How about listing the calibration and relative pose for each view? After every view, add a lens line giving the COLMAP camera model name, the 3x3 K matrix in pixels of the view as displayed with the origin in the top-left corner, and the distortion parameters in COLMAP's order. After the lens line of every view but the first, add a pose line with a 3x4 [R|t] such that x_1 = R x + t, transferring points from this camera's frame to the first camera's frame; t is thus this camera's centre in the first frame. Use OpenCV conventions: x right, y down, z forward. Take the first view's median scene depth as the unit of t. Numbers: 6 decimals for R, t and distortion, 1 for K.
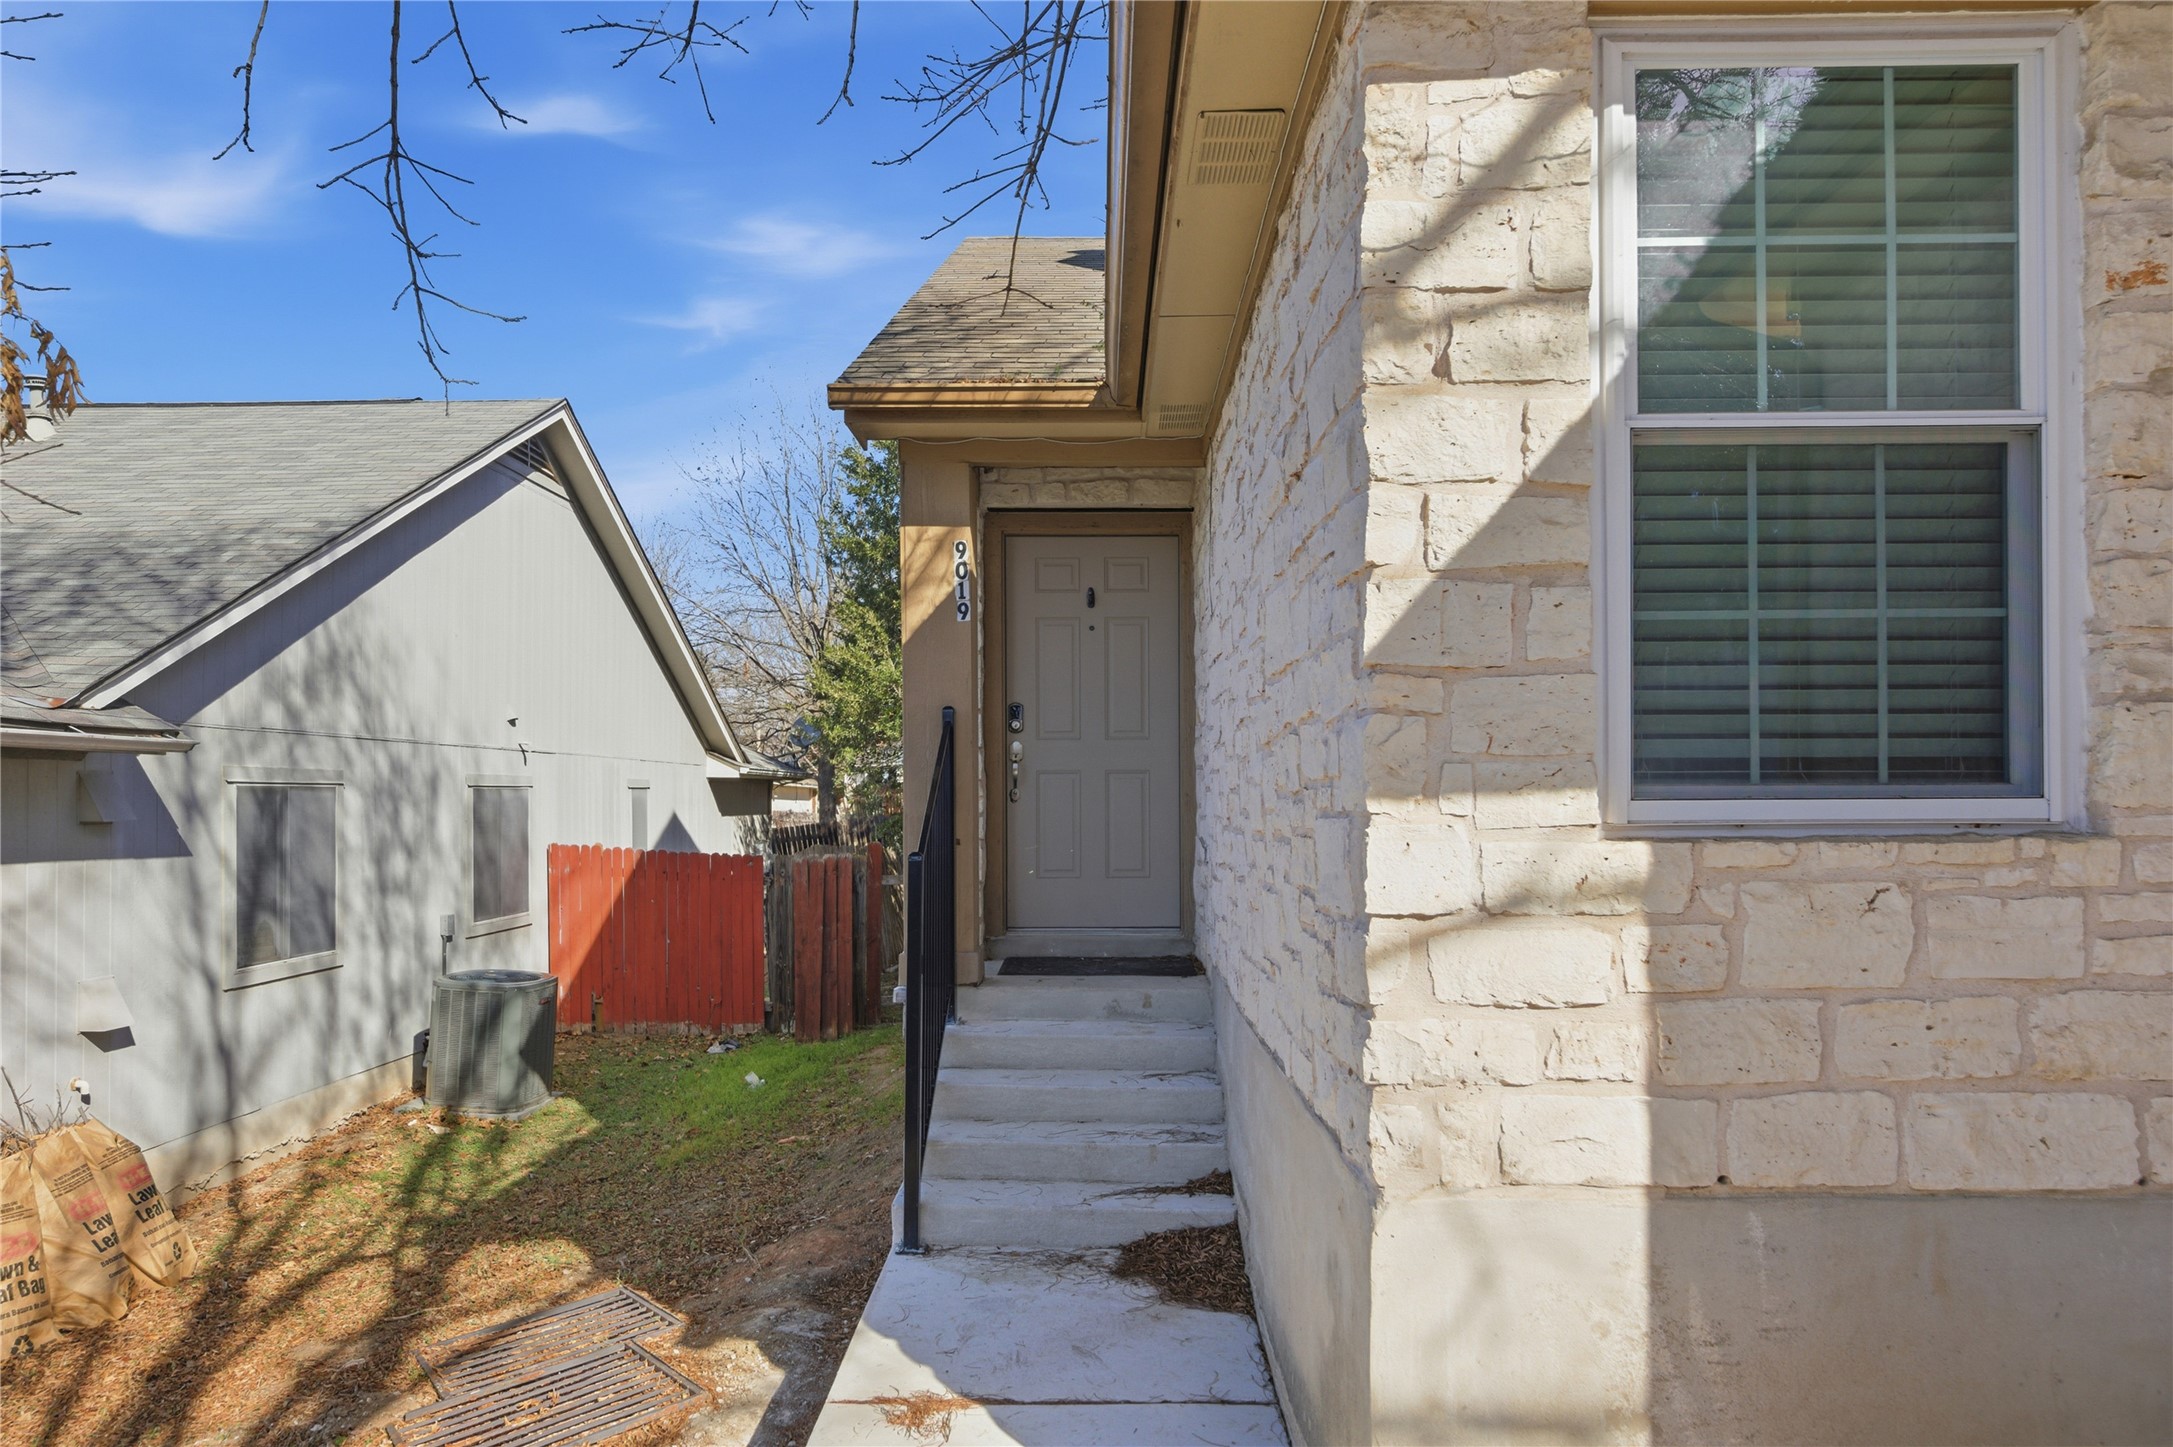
lens RADIAL K [[1460.9, 0, 1091.9], [0, 1460.9, 731.9], [0, 0, 1]] dist [0.007944, -0.004110]
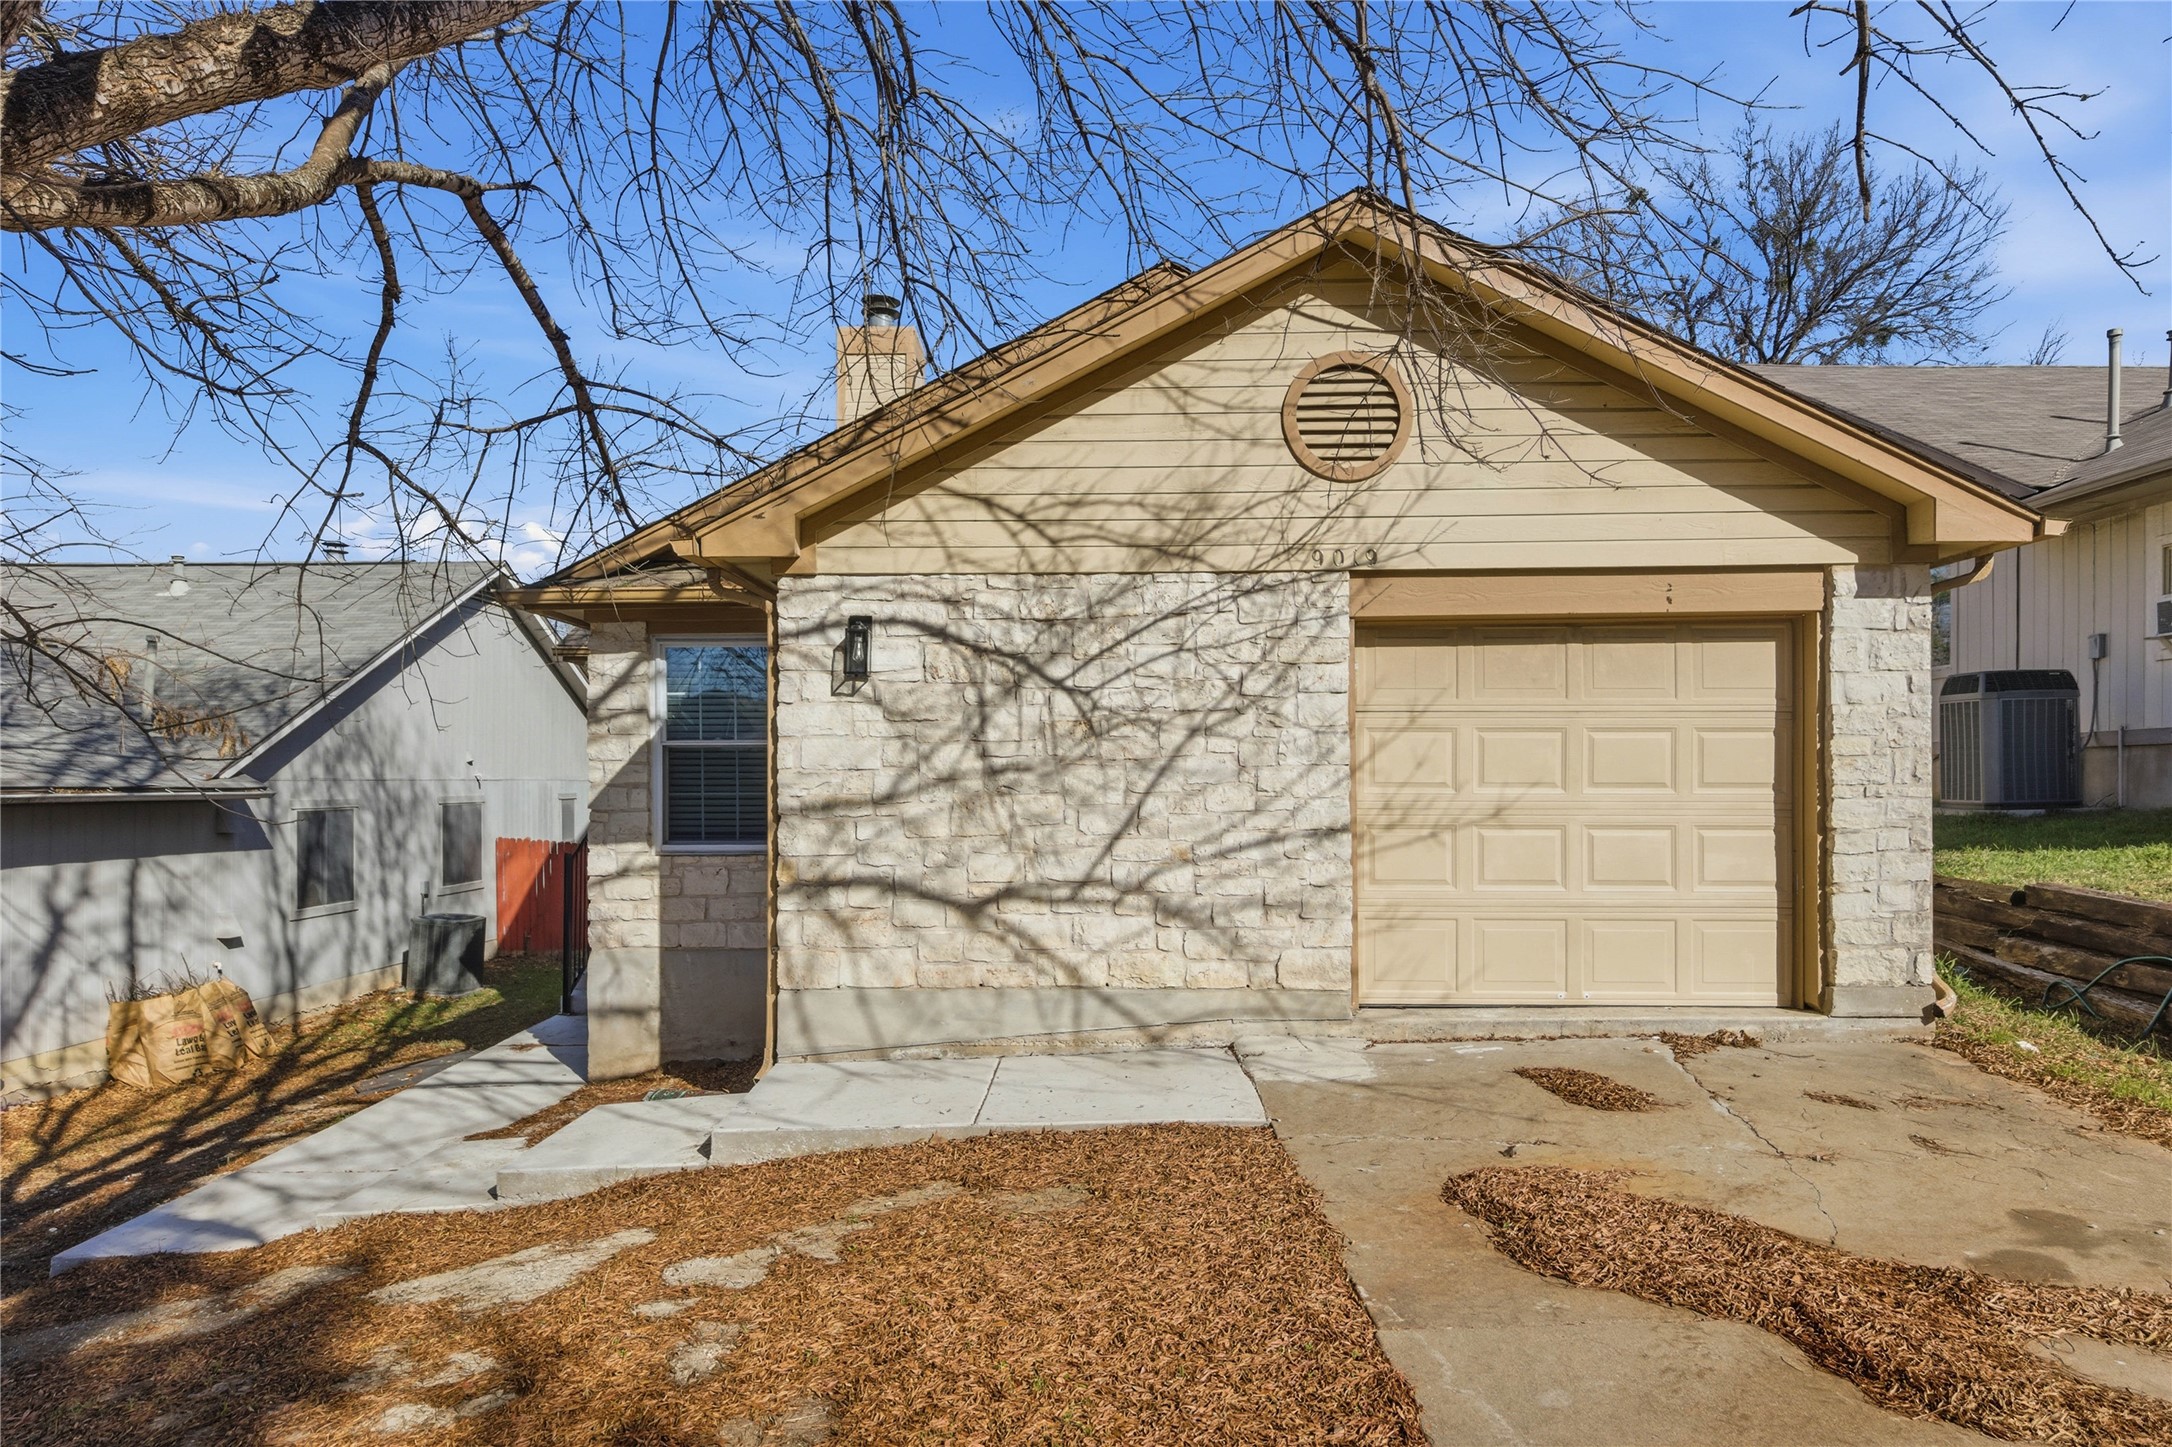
lens RADIAL K [[1294.0, 0, 1080.6], [0, 1294.0, 715.9], [0, 0, 1]] dist [-0.003747, 0.000706]
pose [[0.999963, 0.000258, 0.008619, 0.421850], [-0.000199, 0.999976, -0.006894, -0.077581], [-0.008620, 0.006892, 0.999939, -0.692147]]
